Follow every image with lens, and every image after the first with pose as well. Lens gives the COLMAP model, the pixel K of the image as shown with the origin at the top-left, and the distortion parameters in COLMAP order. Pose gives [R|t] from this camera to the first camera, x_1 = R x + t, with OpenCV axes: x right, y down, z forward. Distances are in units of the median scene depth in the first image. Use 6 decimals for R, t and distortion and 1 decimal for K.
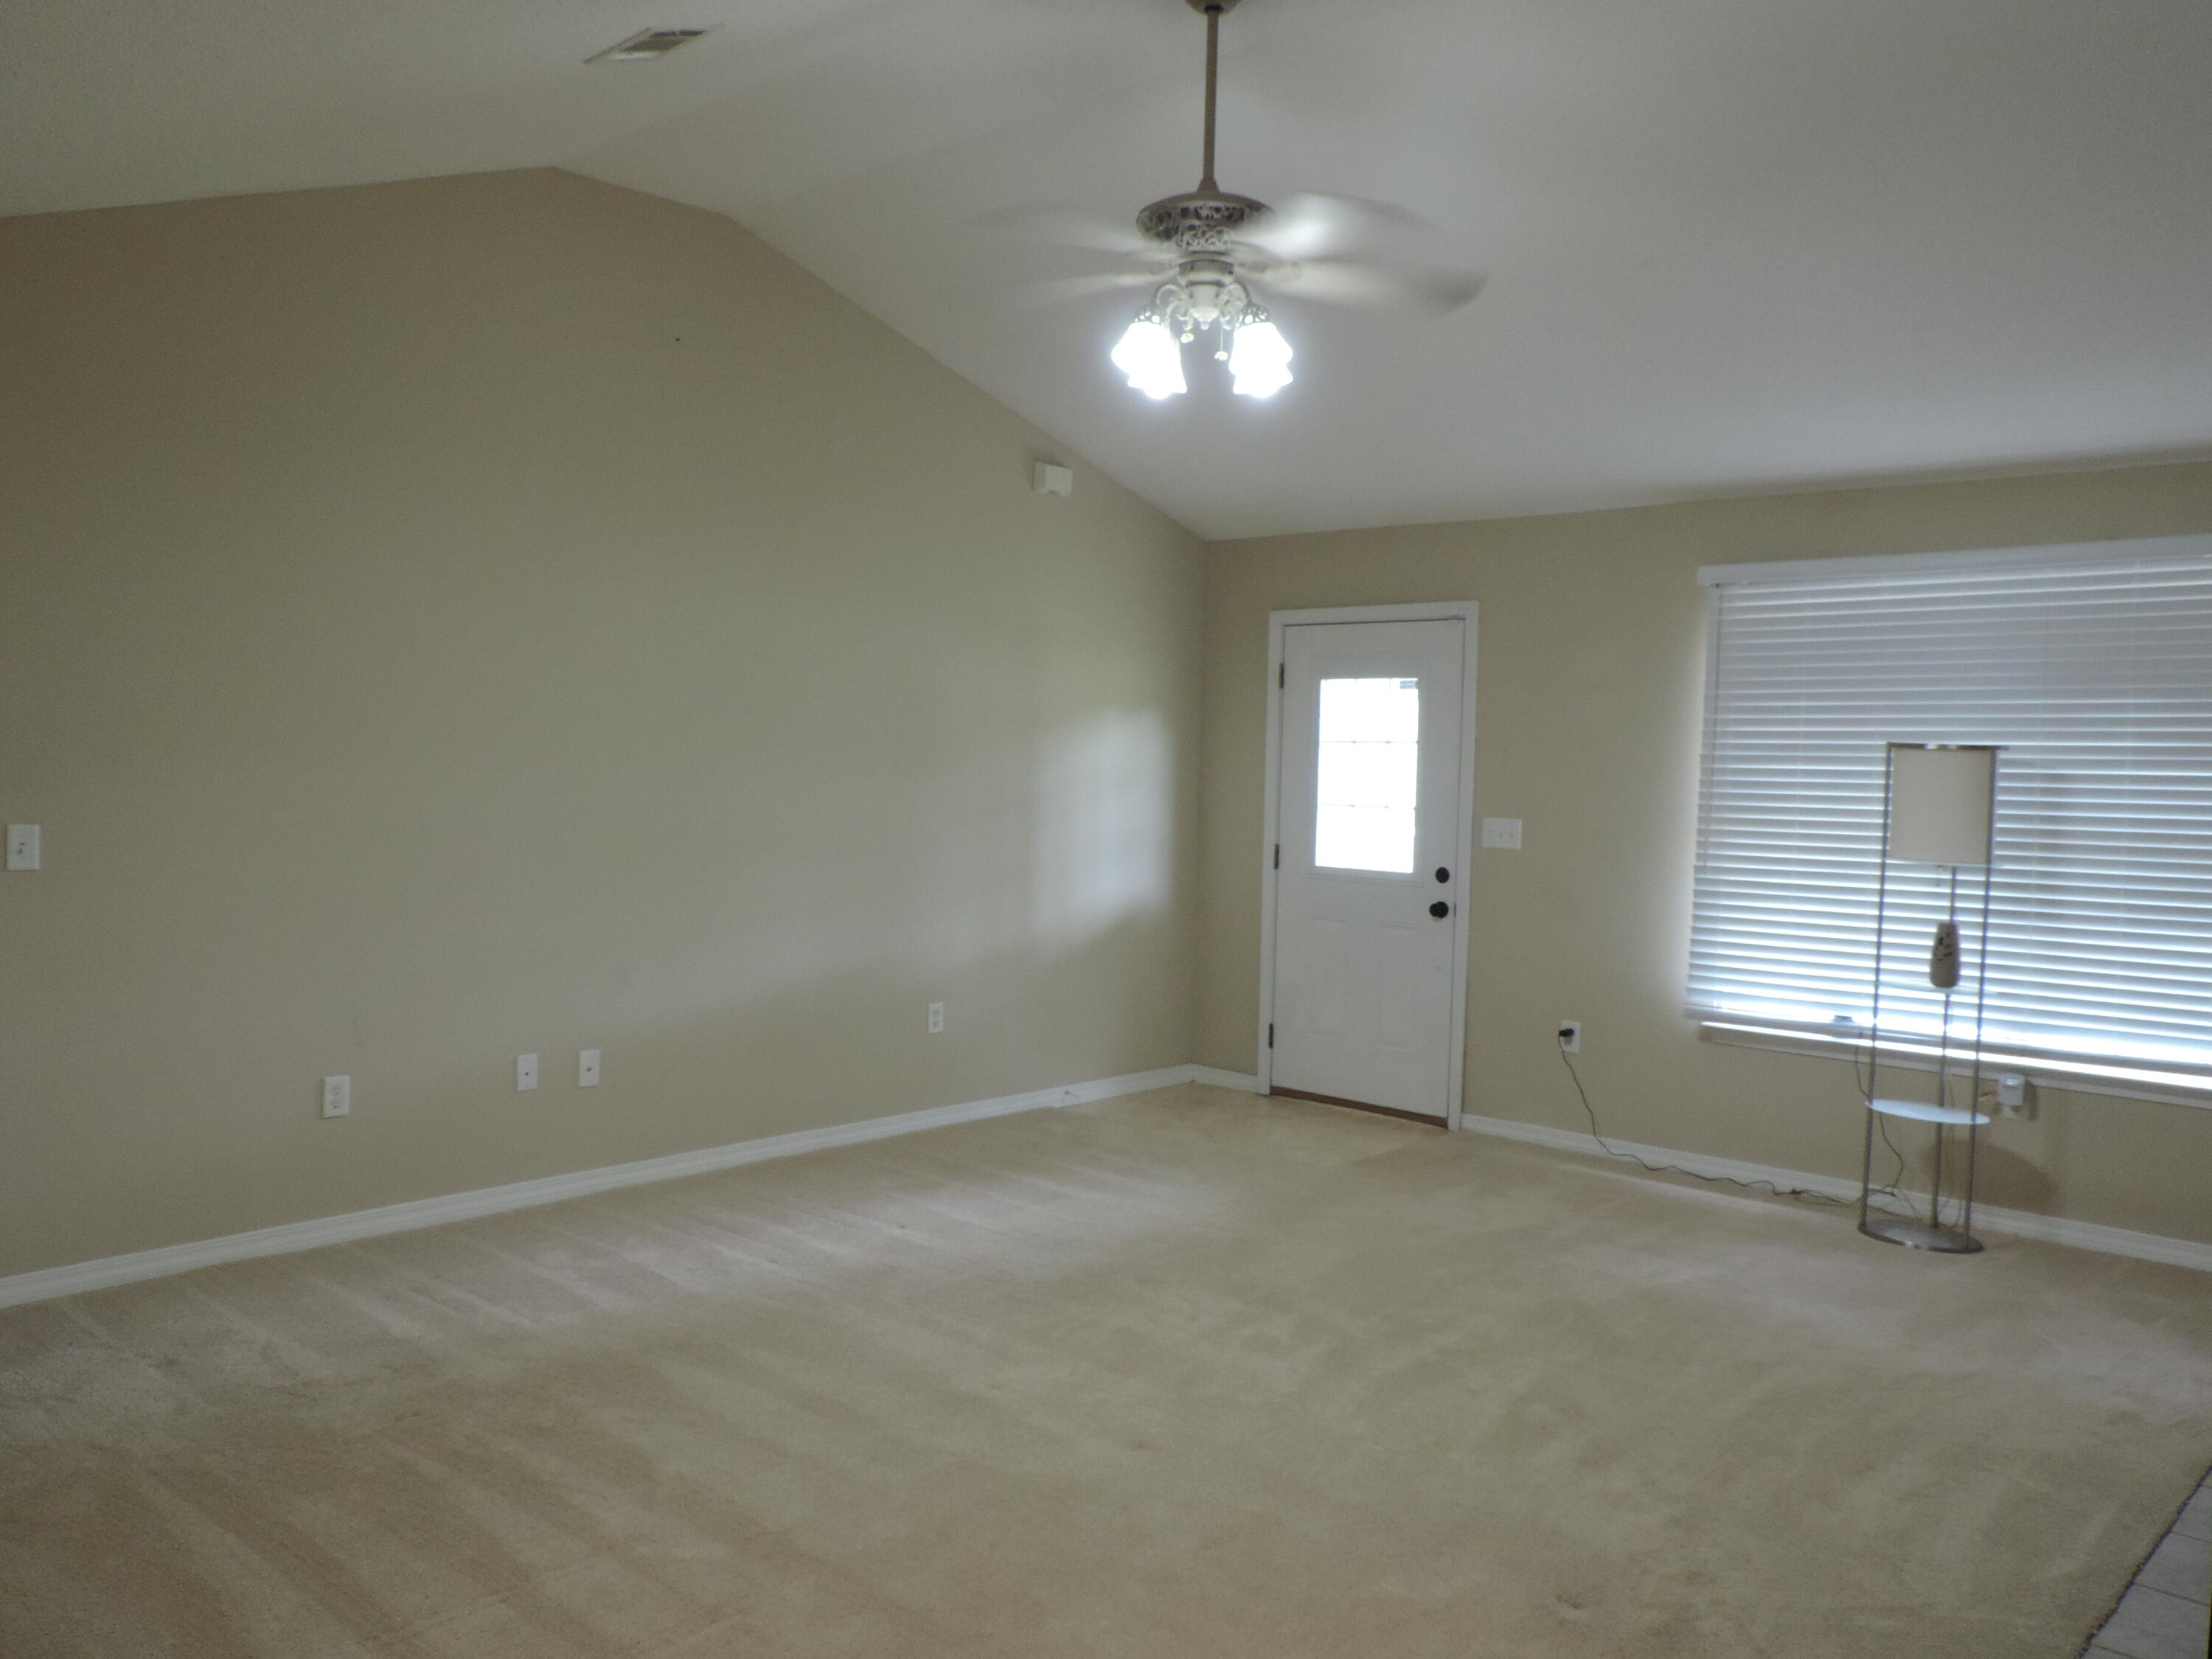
lens RADIAL K [[1783.1, 0, 1106.0], [0, 1783.1, 829.5], [0, 0, 1]] dist [-0.003678, -0.001993]
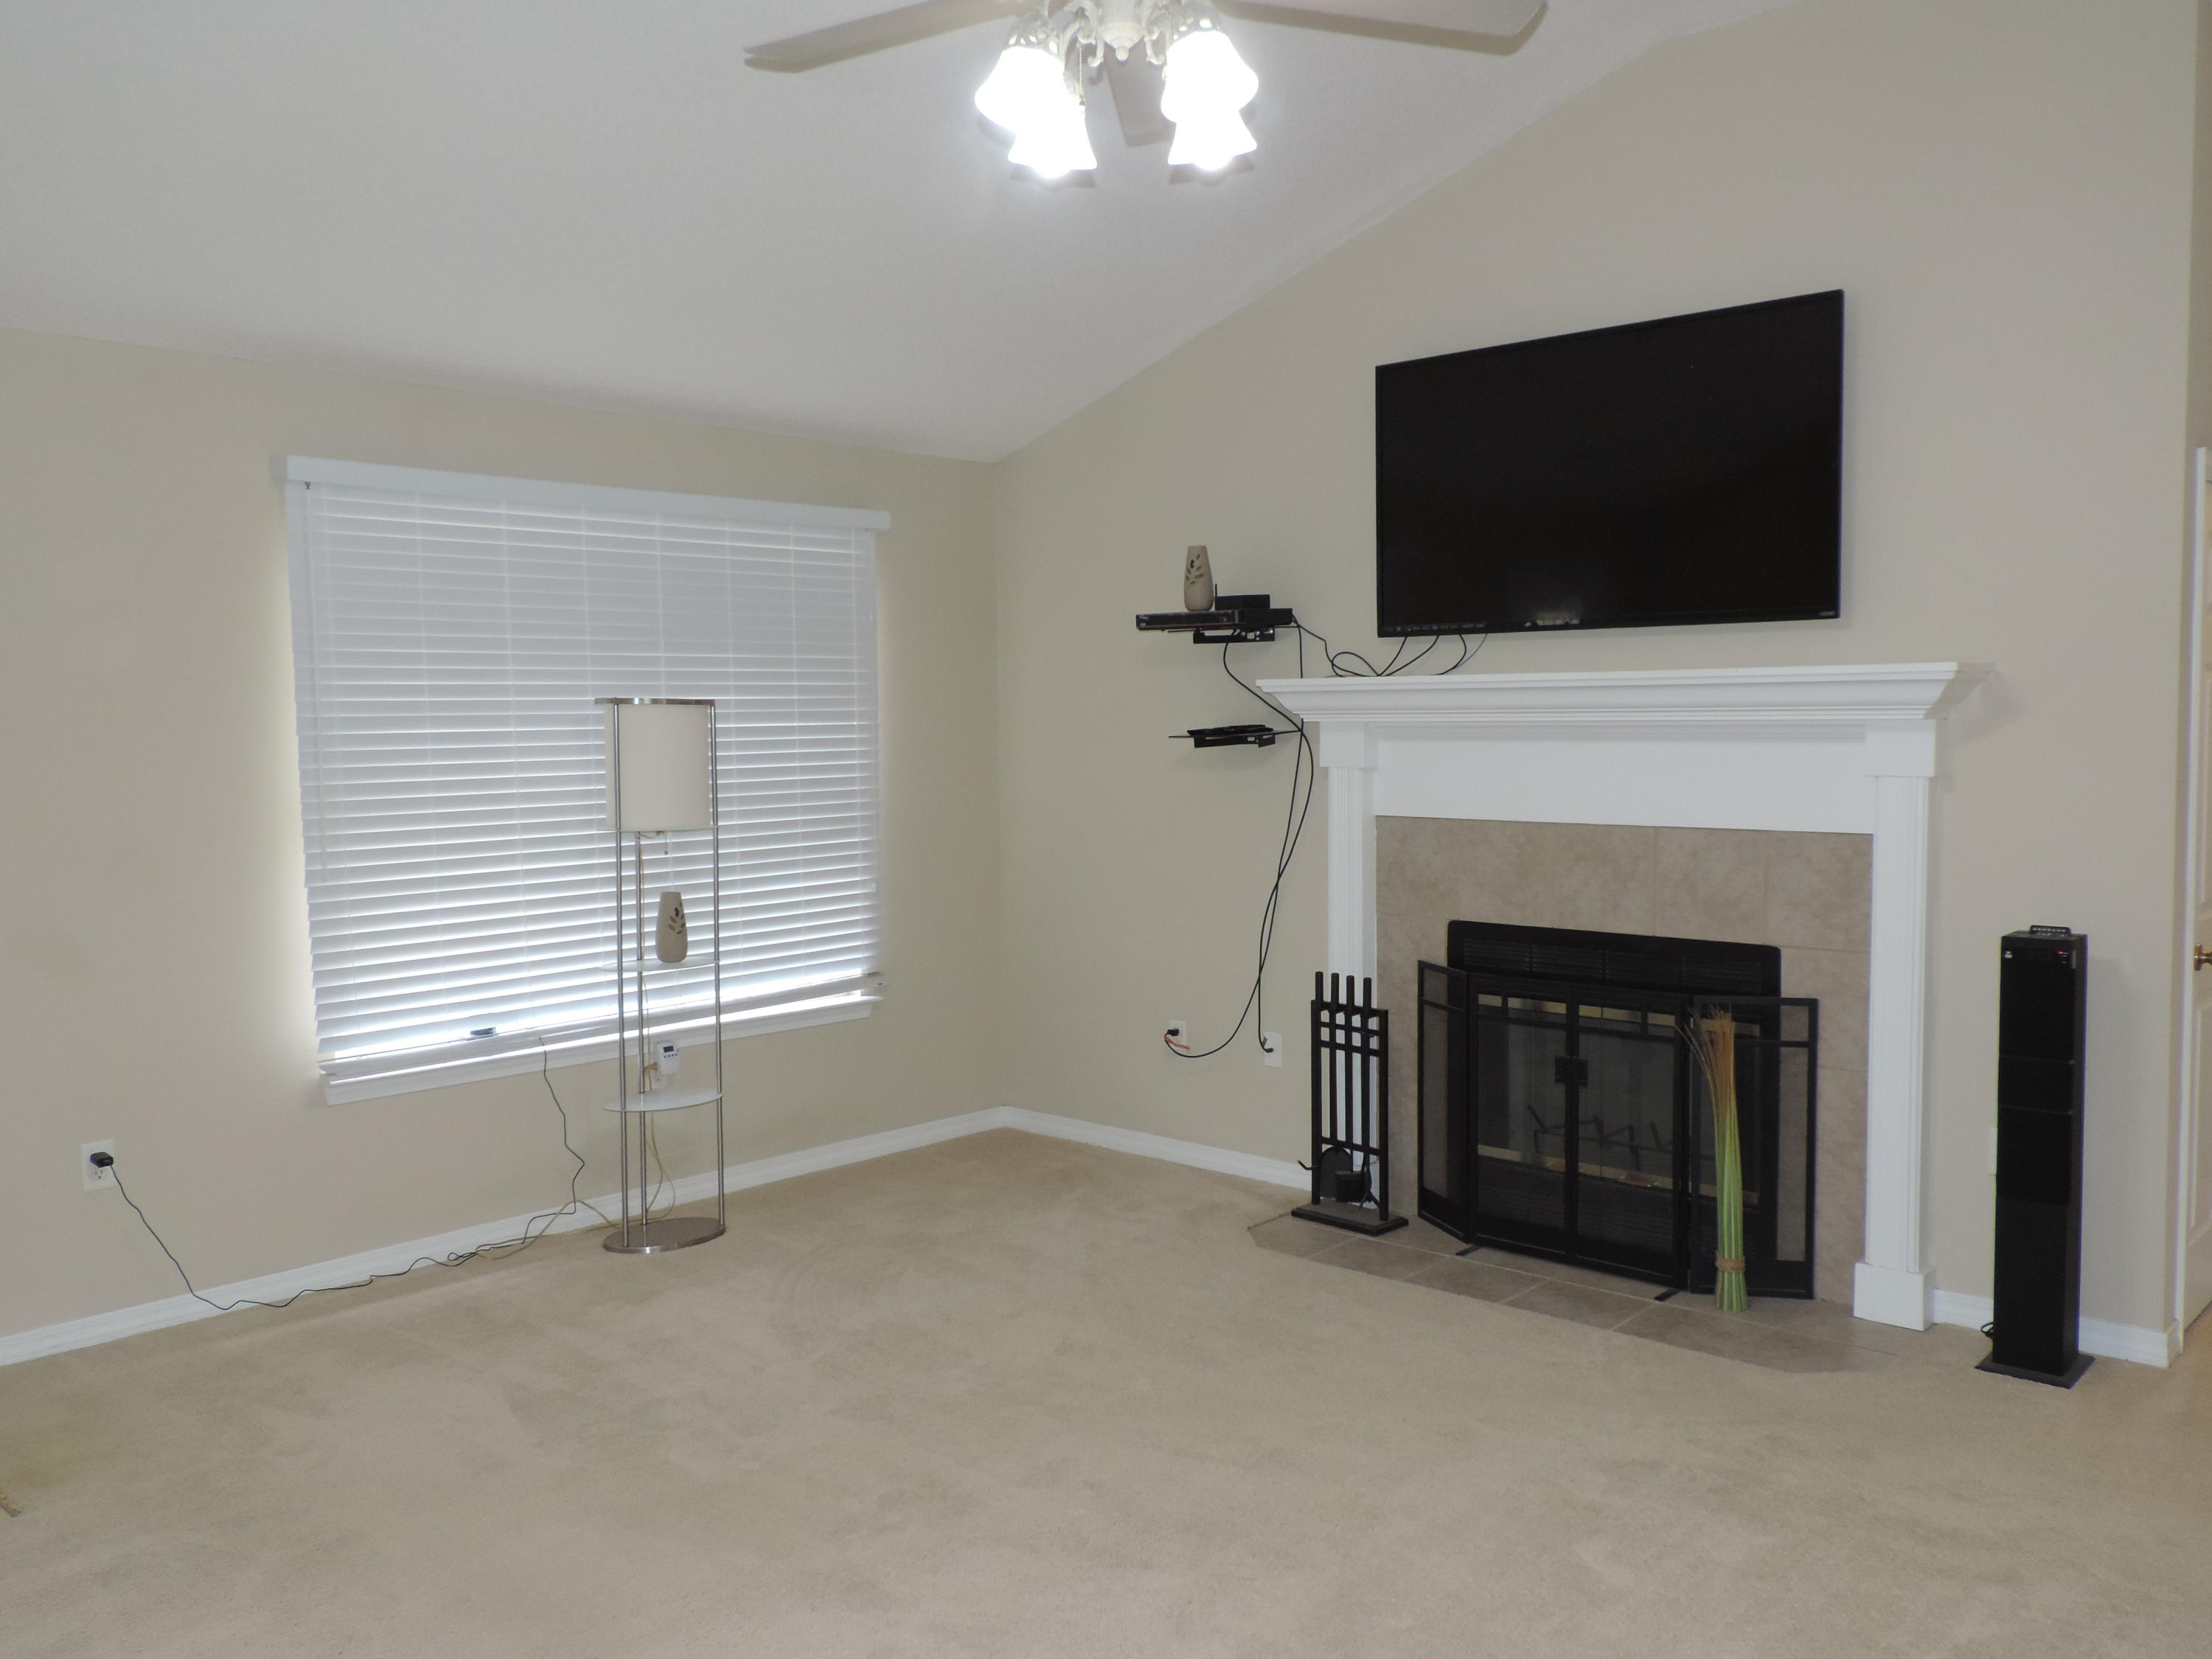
lens RADIAL K [[1783.1, 0, 1106.0], [0, 1783.1, 829.5], [0, 0, 1]] dist [-0.003678, -0.001993]
pose [[-0.015343, -0.085003, 0.996263, -0.430410], [0.054794, 0.994811, 0.085723, -0.044624], [-0.998380, 0.055904, -0.010606, 0.739776]]
